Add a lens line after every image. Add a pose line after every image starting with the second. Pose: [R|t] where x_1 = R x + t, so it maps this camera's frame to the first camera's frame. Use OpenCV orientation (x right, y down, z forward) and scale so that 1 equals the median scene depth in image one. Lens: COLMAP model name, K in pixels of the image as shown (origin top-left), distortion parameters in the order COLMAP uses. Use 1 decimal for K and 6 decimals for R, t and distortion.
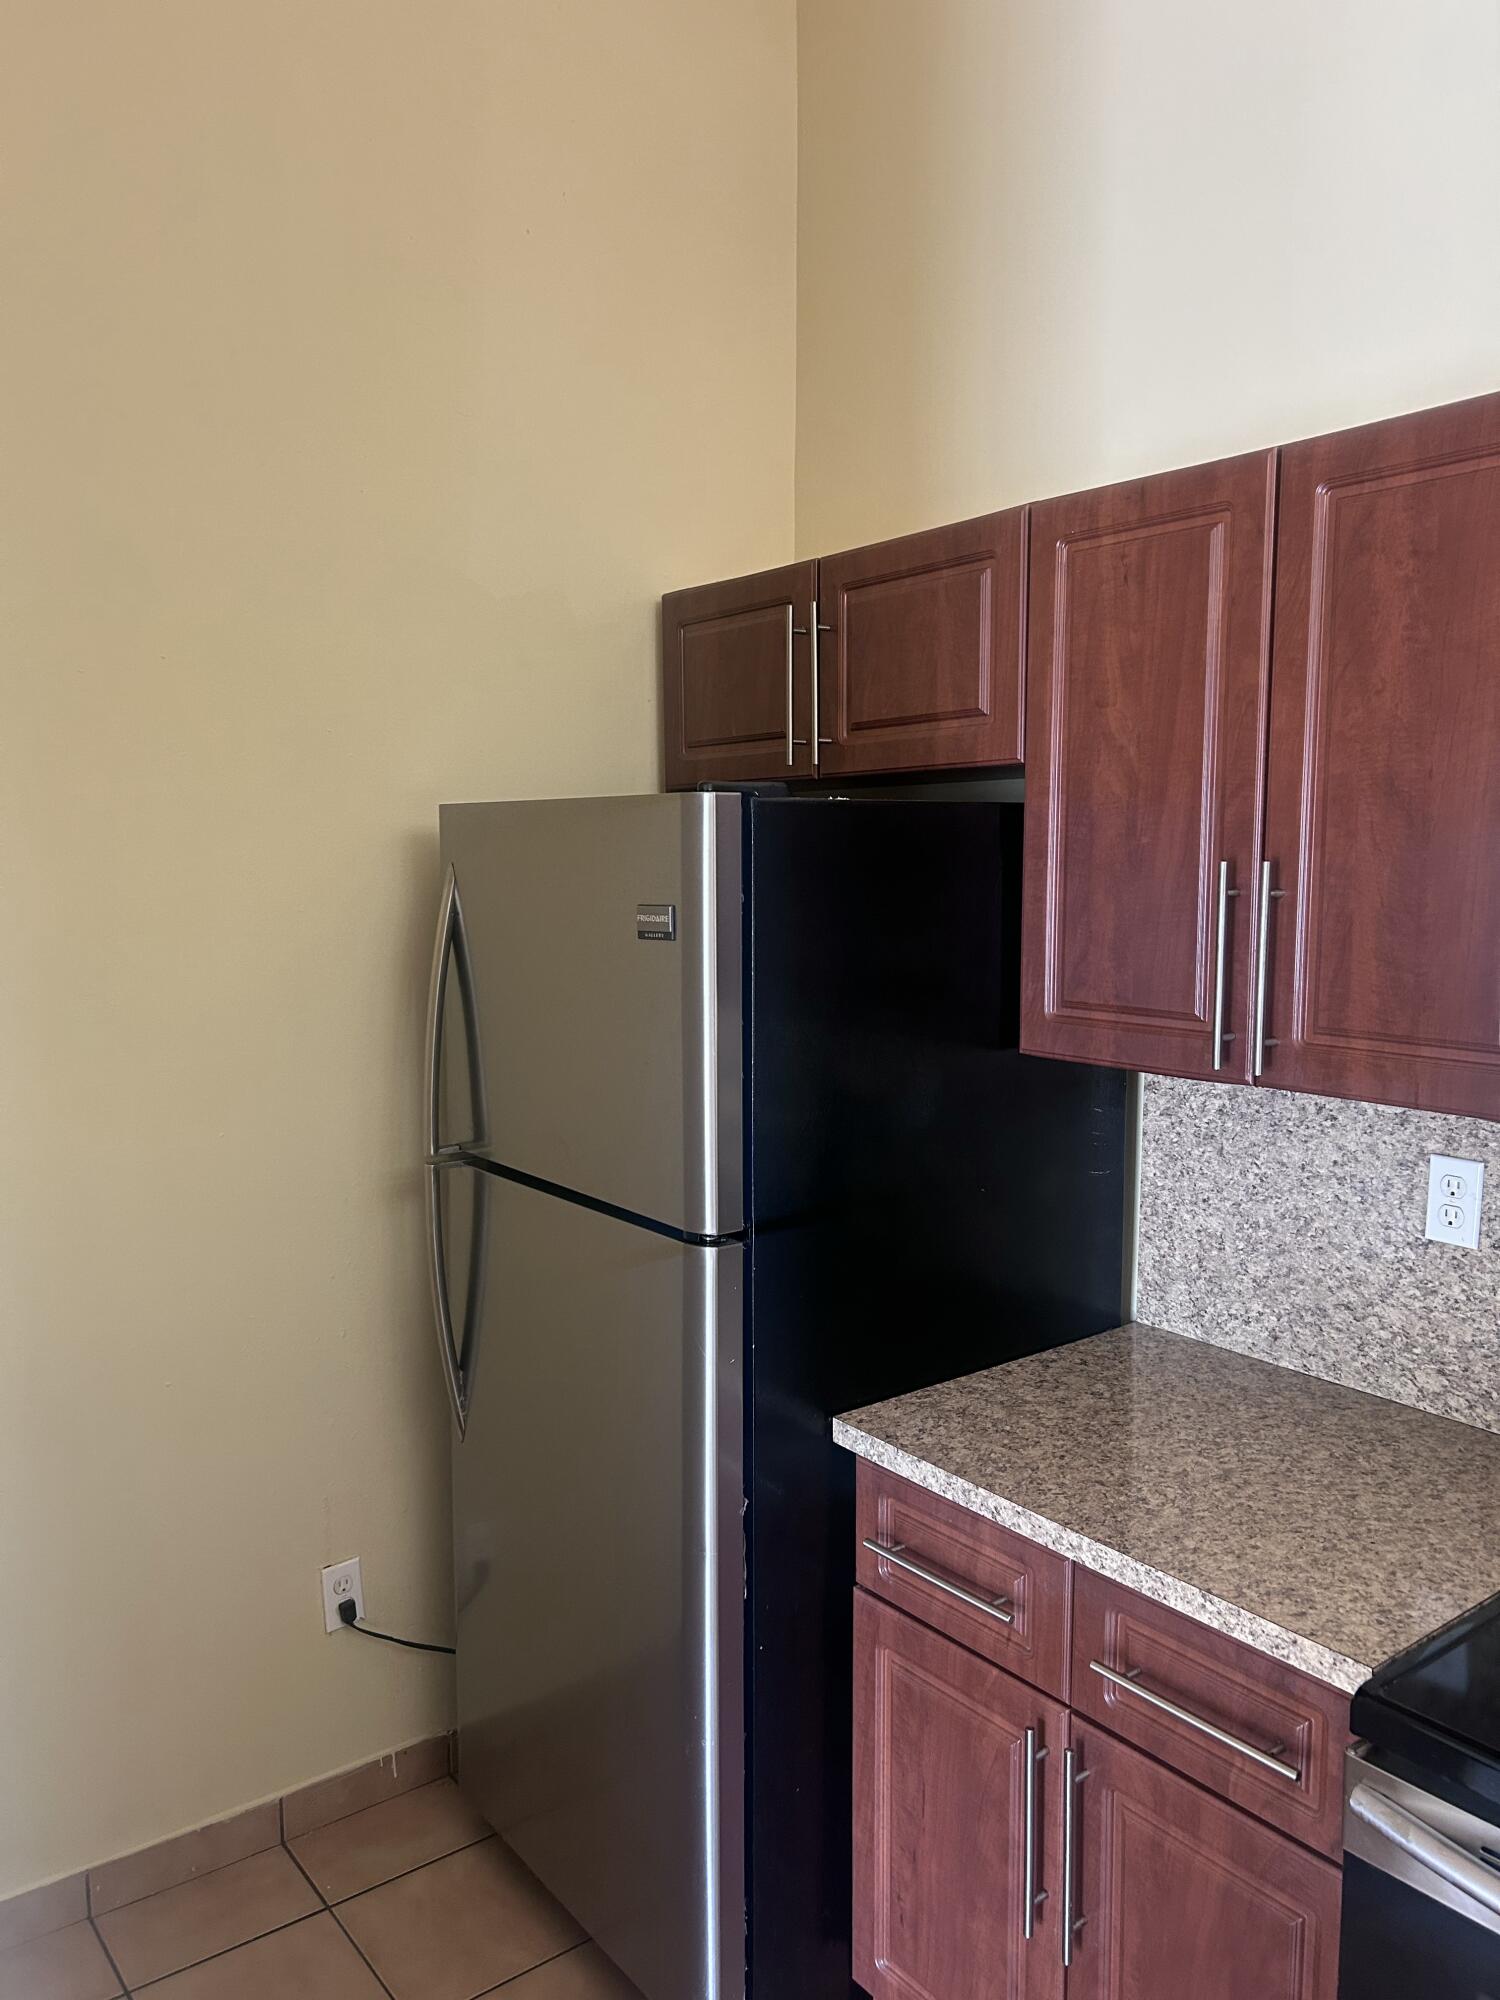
lens RADIAL K [[1508.0, 0, 749.4], [0, 1508.0, 1004.5], [0, 0, 1]] dist [0.055413, -0.062621]
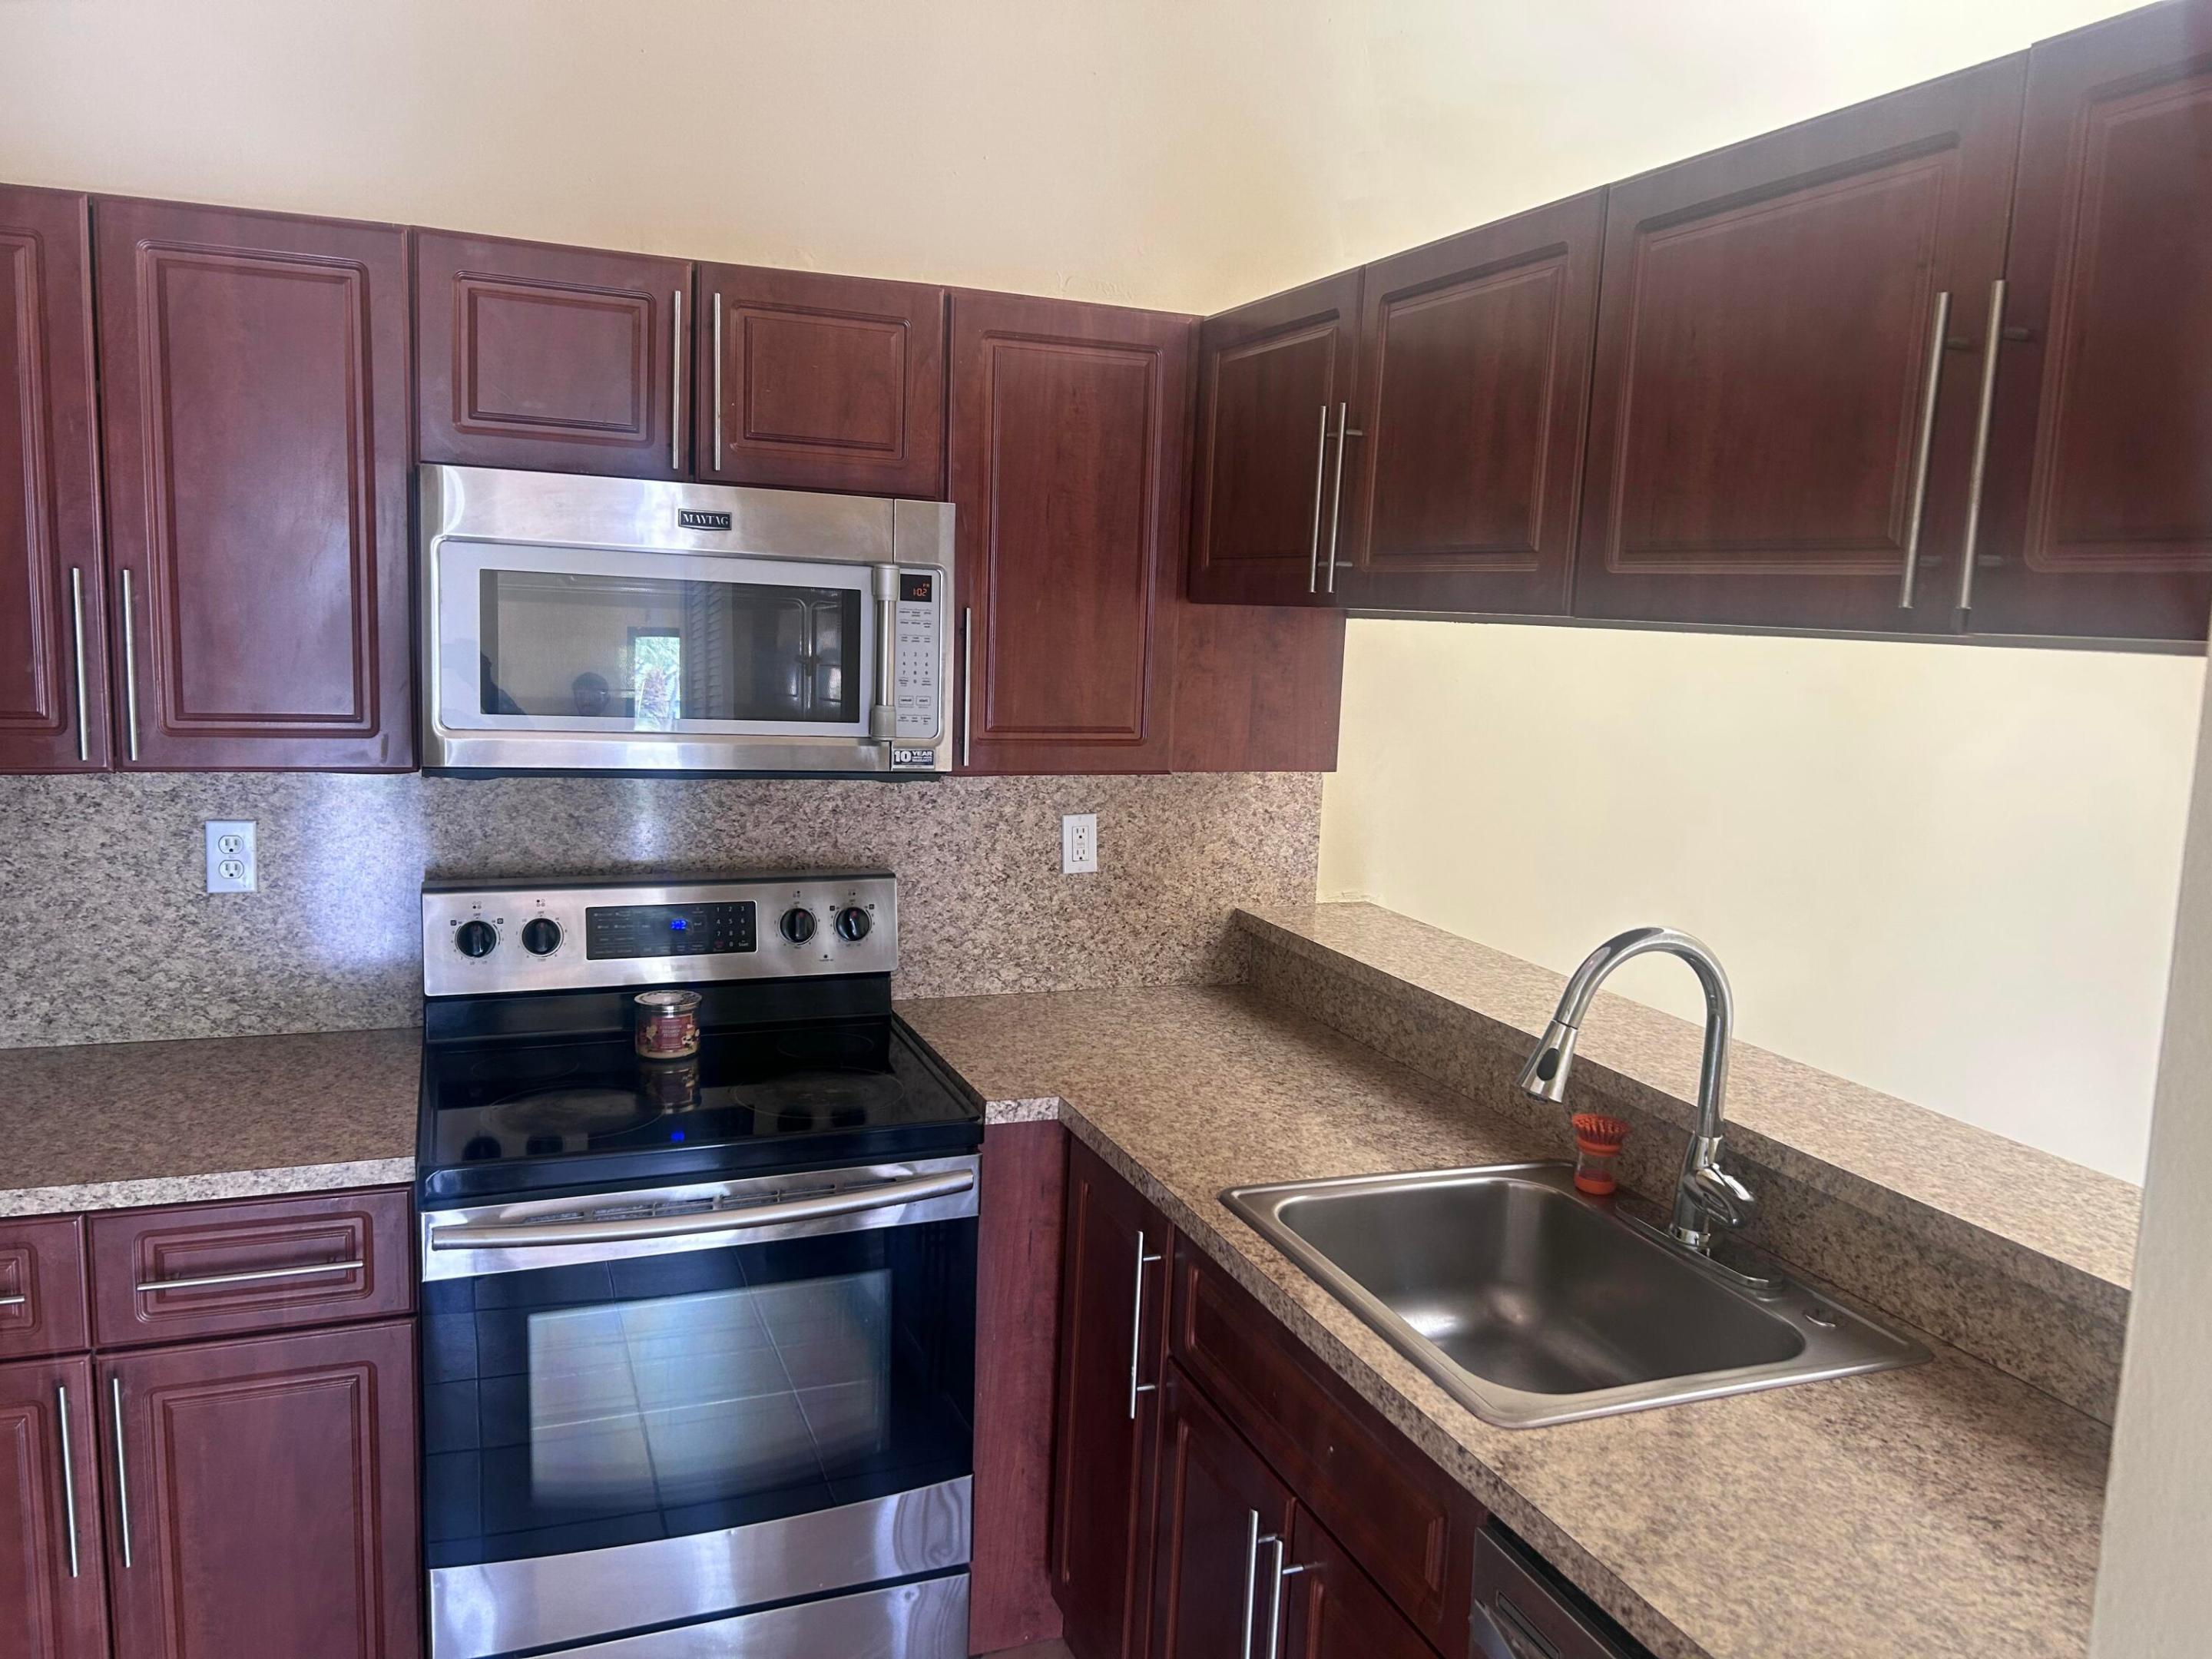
lens RADIAL K [[1667.9, 0, 1112.3], [0, 1667.9, 835.1], [0, 0, 1]] dist [0.055413, -0.062621]
pose [[0.286484, -0.128093, 0.949484, -0.577900], [0.058938, 0.991502, 0.115978, -0.001071], [-0.956271, 0.022735, 0.291598, -0.052430]]
